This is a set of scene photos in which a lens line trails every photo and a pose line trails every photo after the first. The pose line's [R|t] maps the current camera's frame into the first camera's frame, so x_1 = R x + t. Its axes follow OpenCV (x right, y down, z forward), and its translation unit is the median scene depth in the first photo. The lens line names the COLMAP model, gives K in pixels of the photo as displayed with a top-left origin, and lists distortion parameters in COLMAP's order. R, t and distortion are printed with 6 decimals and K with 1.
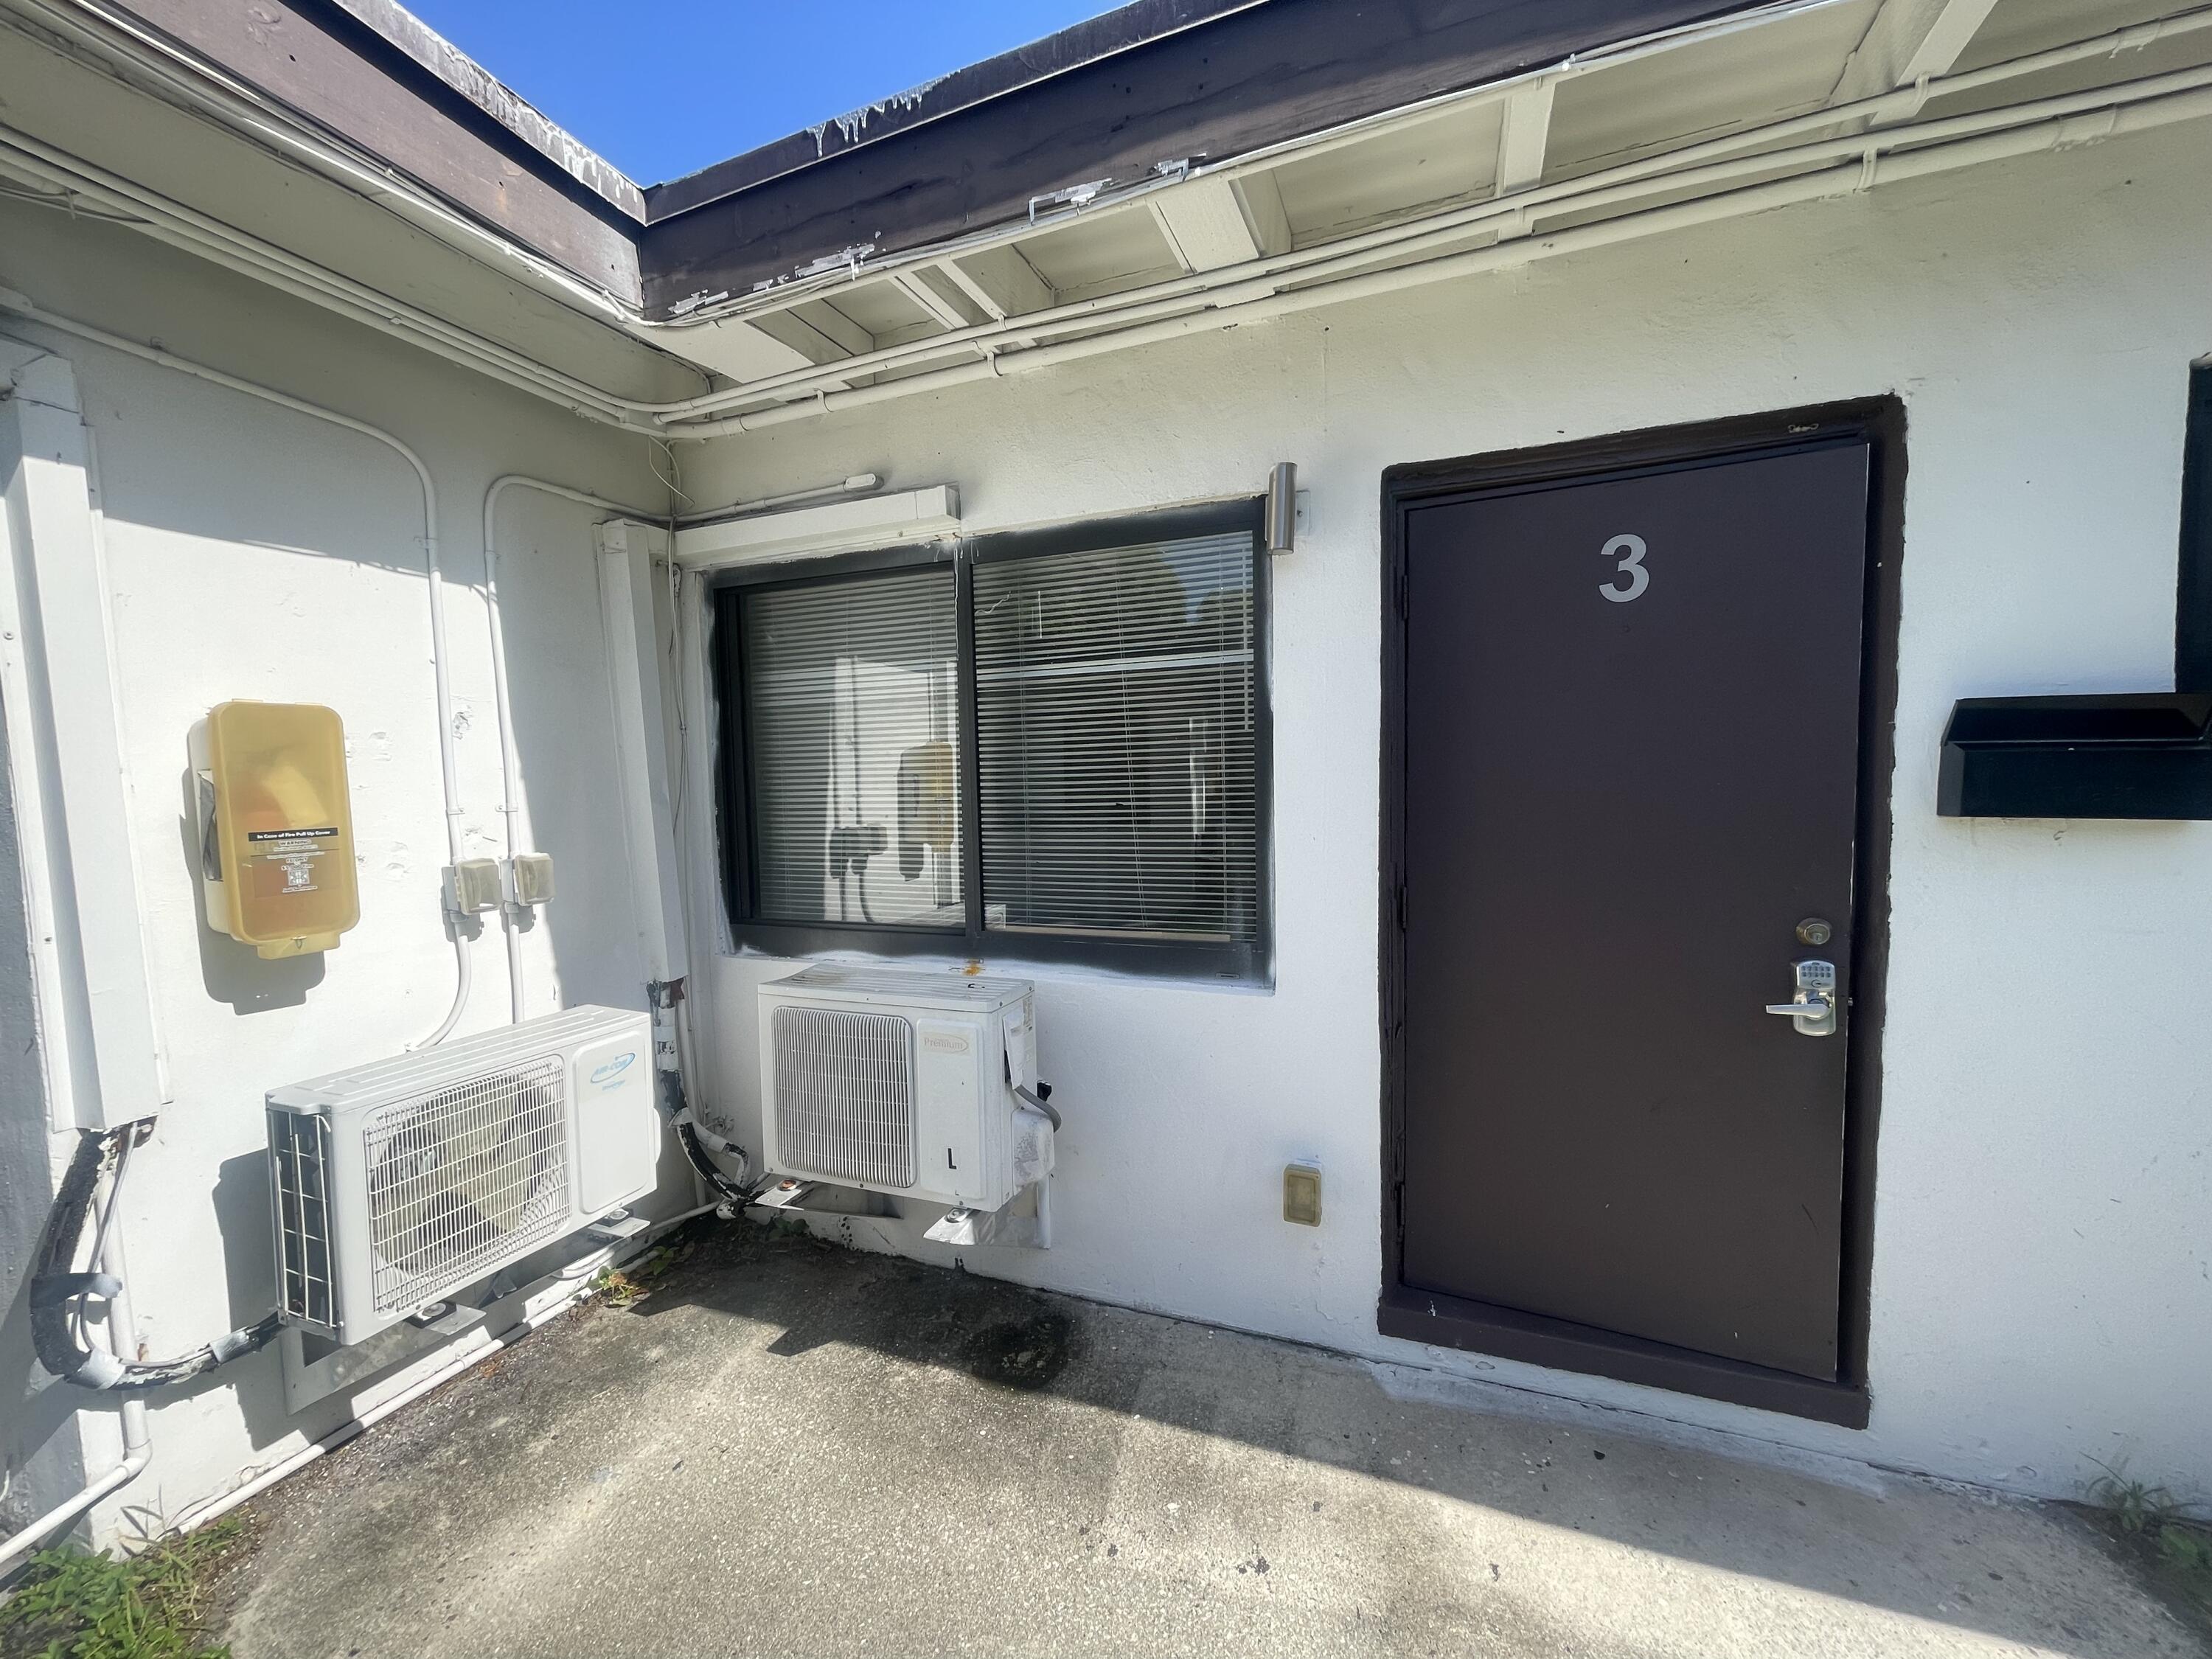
lens RADIAL K [[894.1, 0, 1105.2], [0, 894.1, 838.7], [0, 0, 1]] dist [-0.000188, 0.000387]
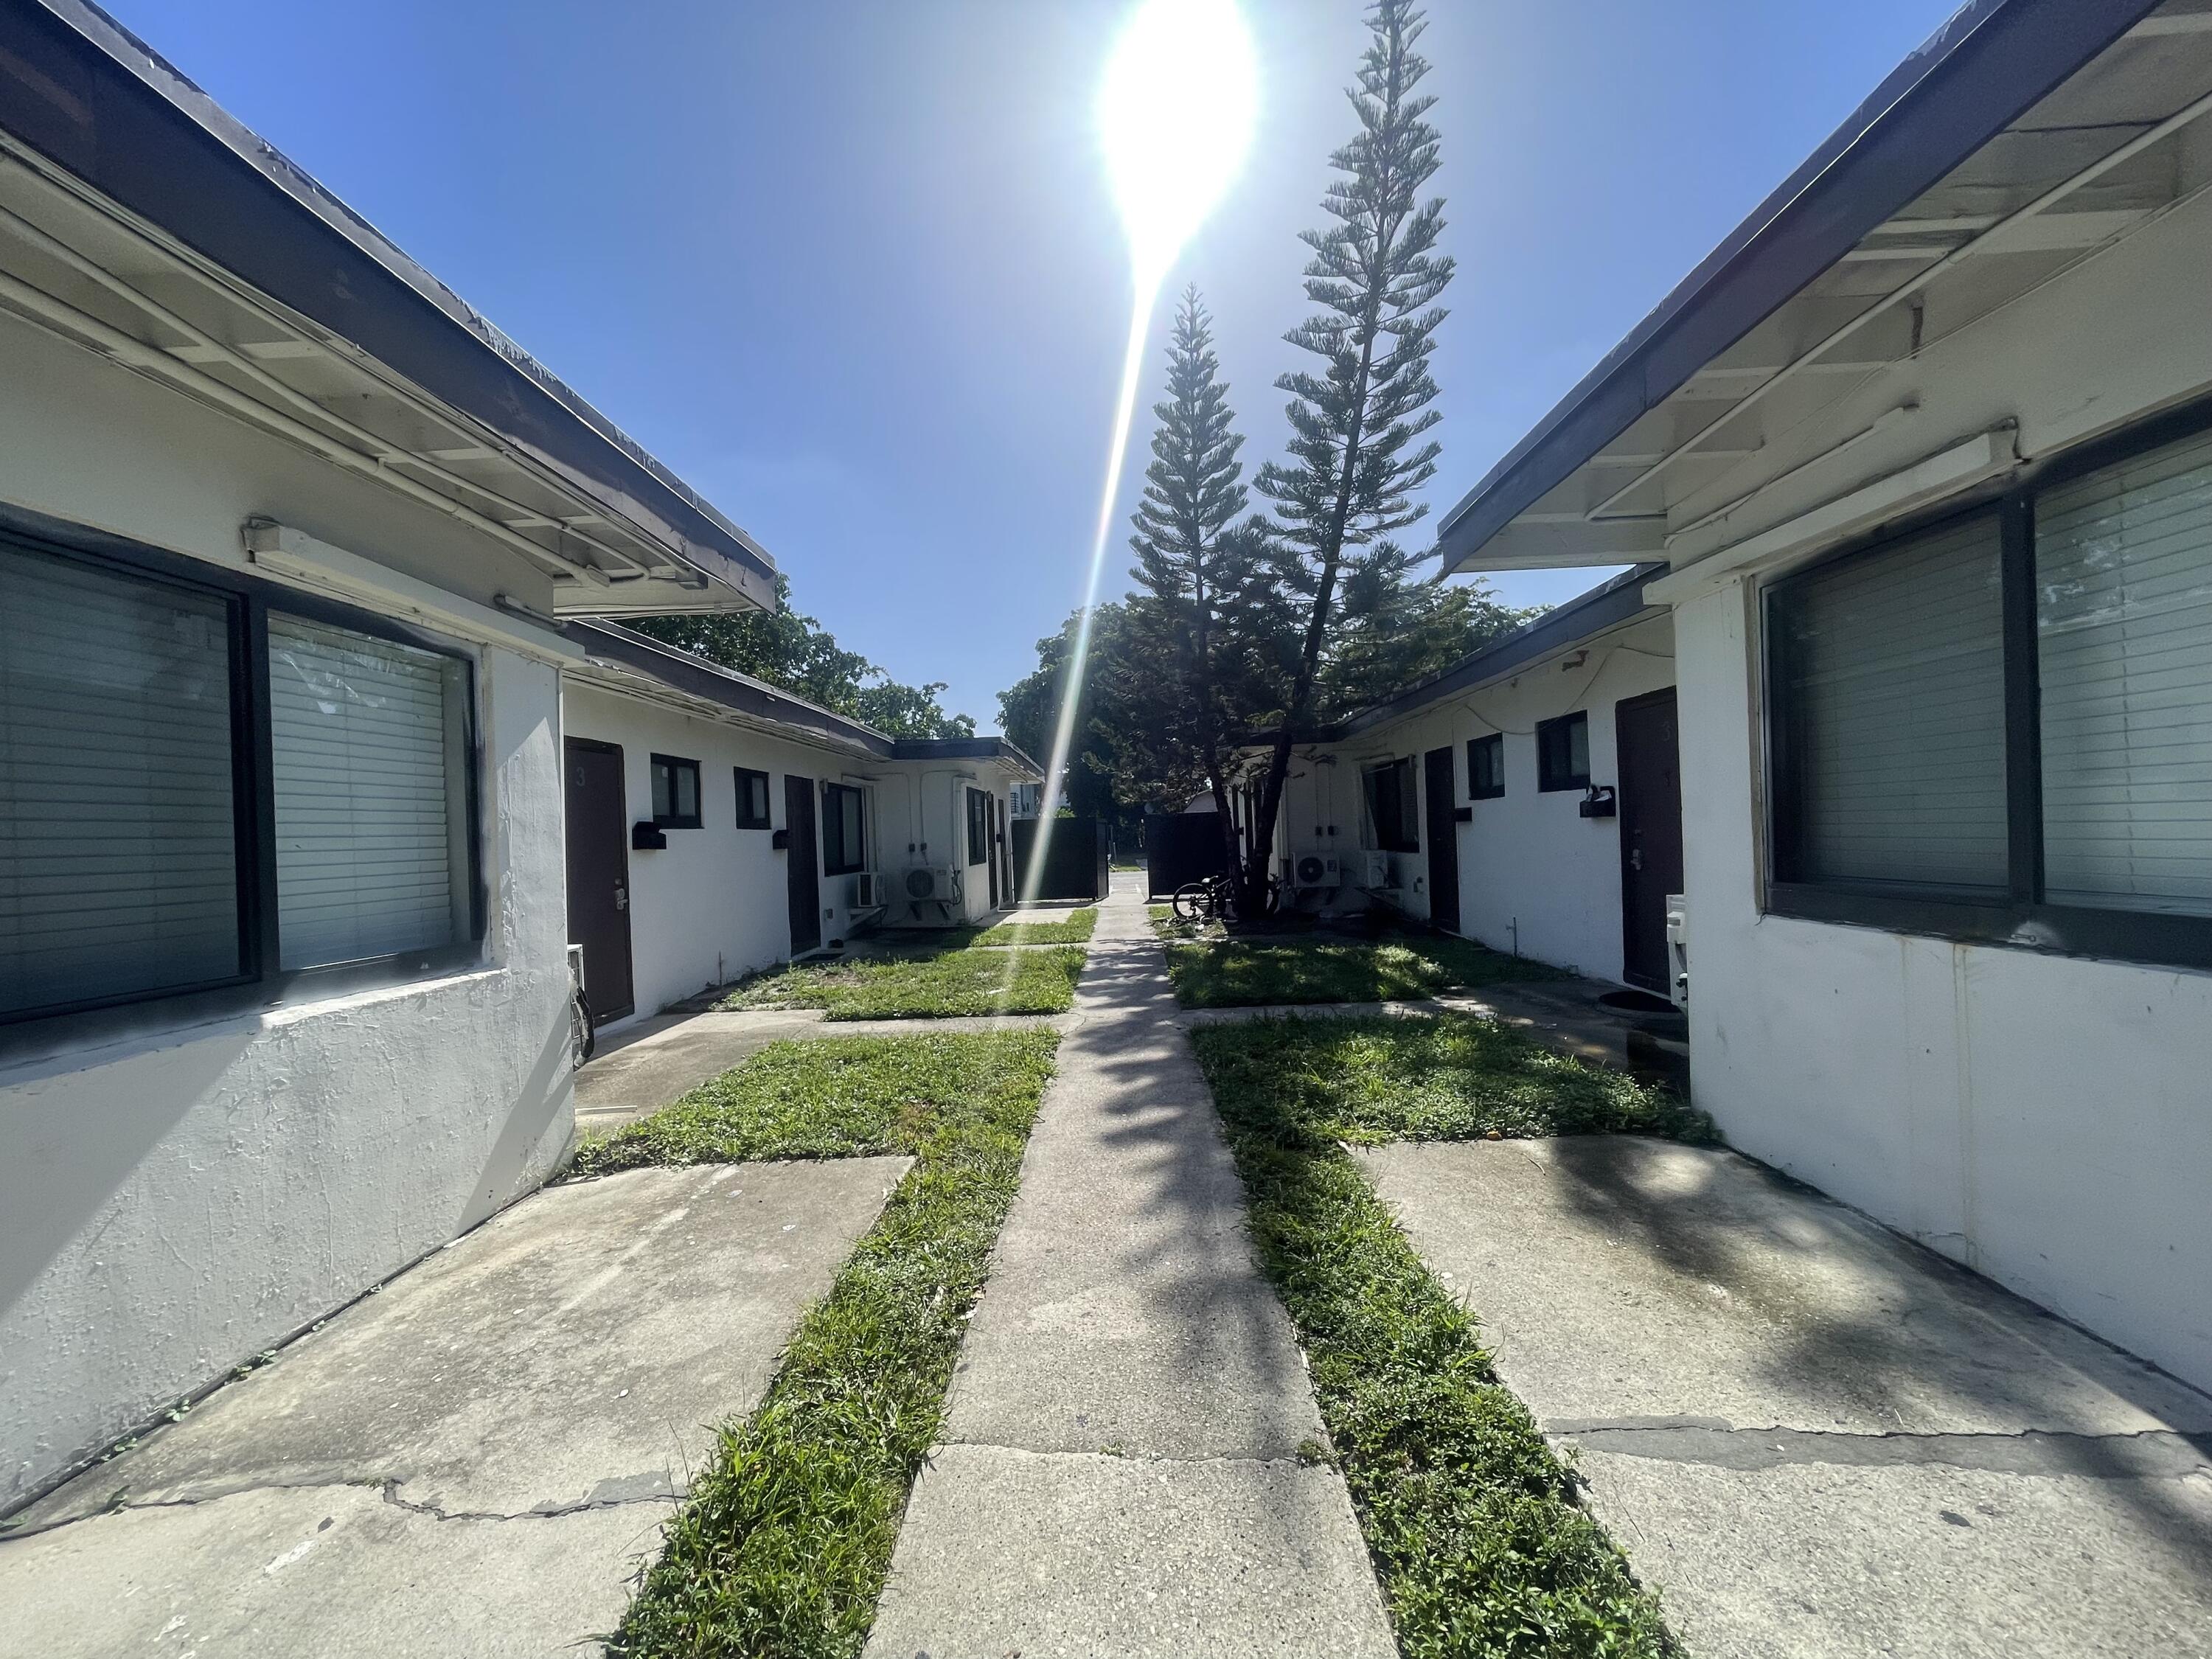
lens RADIAL K [[894.1, 0, 1104.6], [0, 894.1, 836.1], [0, 0, 1]] dist [-0.000188, 0.000387]
pose [[-0.349417, 0.034116, 0.936346, -3.138744], [0.107277, 0.994222, 0.003808, 0.110767], [-0.930806, 0.101779, -0.351058, 0.375722]]
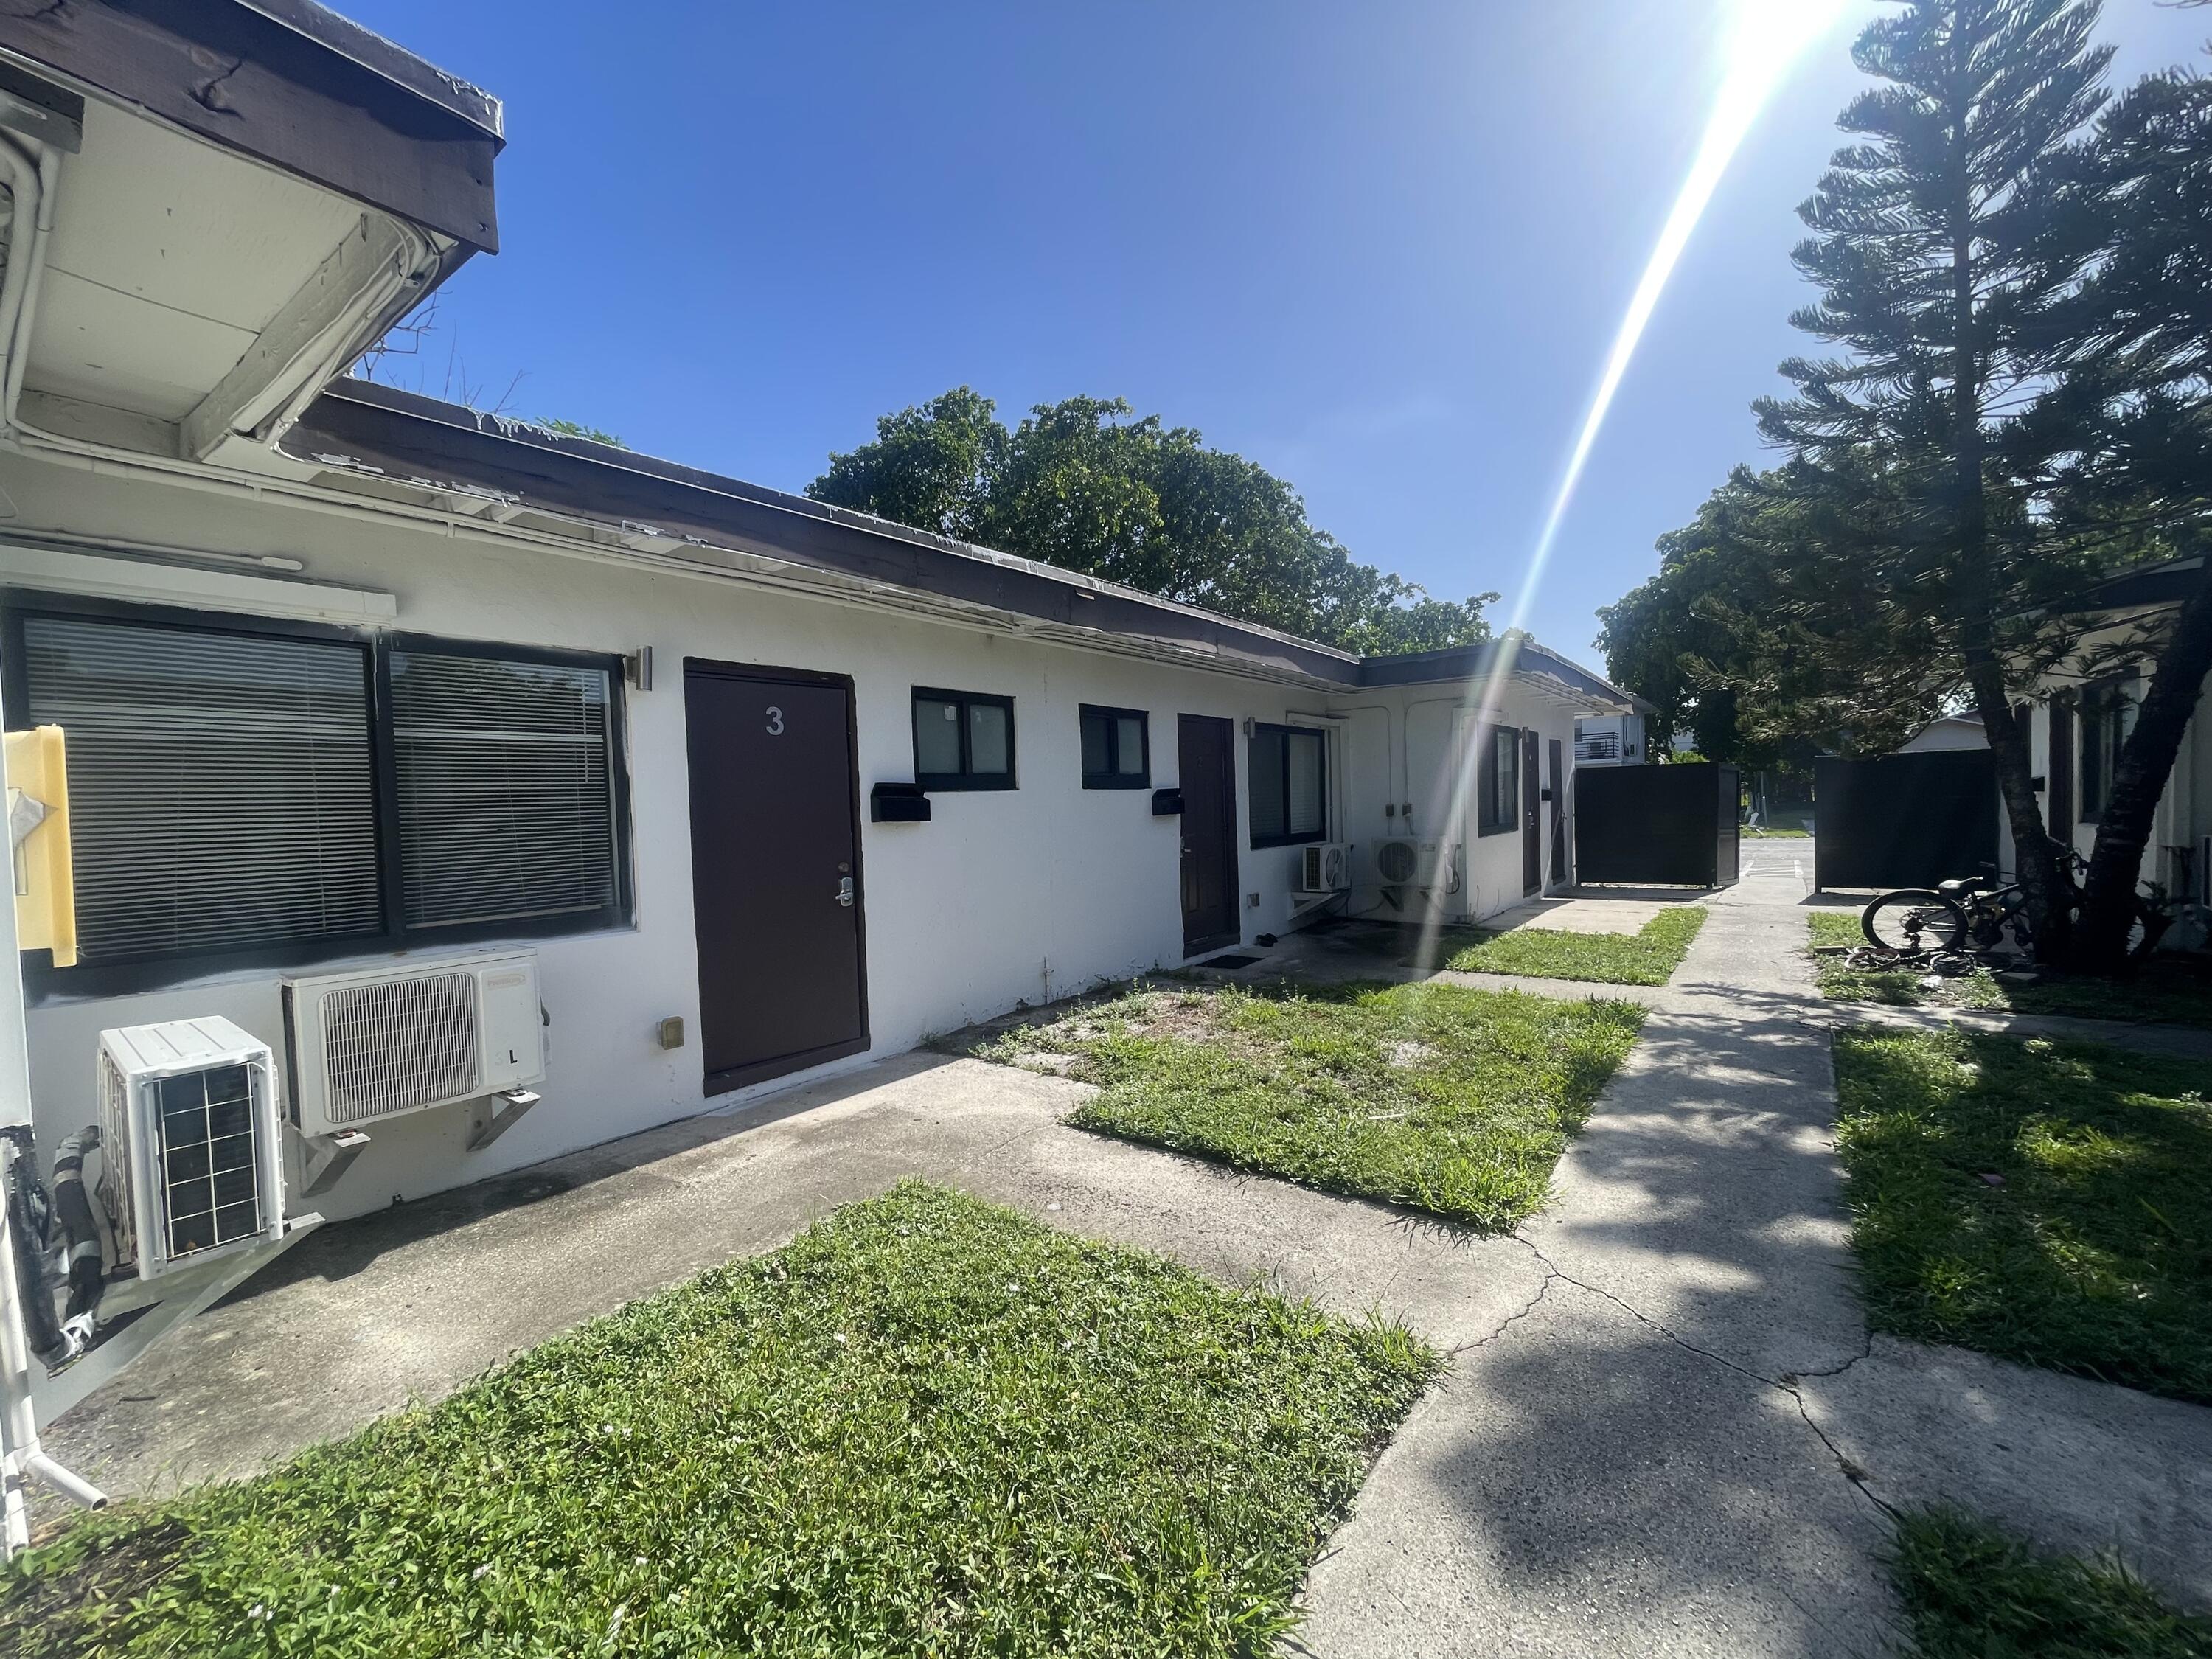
lens RADIAL K [[894.1, 0, 1098.8], [0, 894.1, 836.8], [0, 0, 1]] dist [-0.000188, 0.000387]
pose [[0.276337, -0.022318, 0.960802, -1.433268], [0.089759, 0.995960, -0.002681, 0.082725], [-0.956860, 0.086981, 0.277224, -0.434656]]
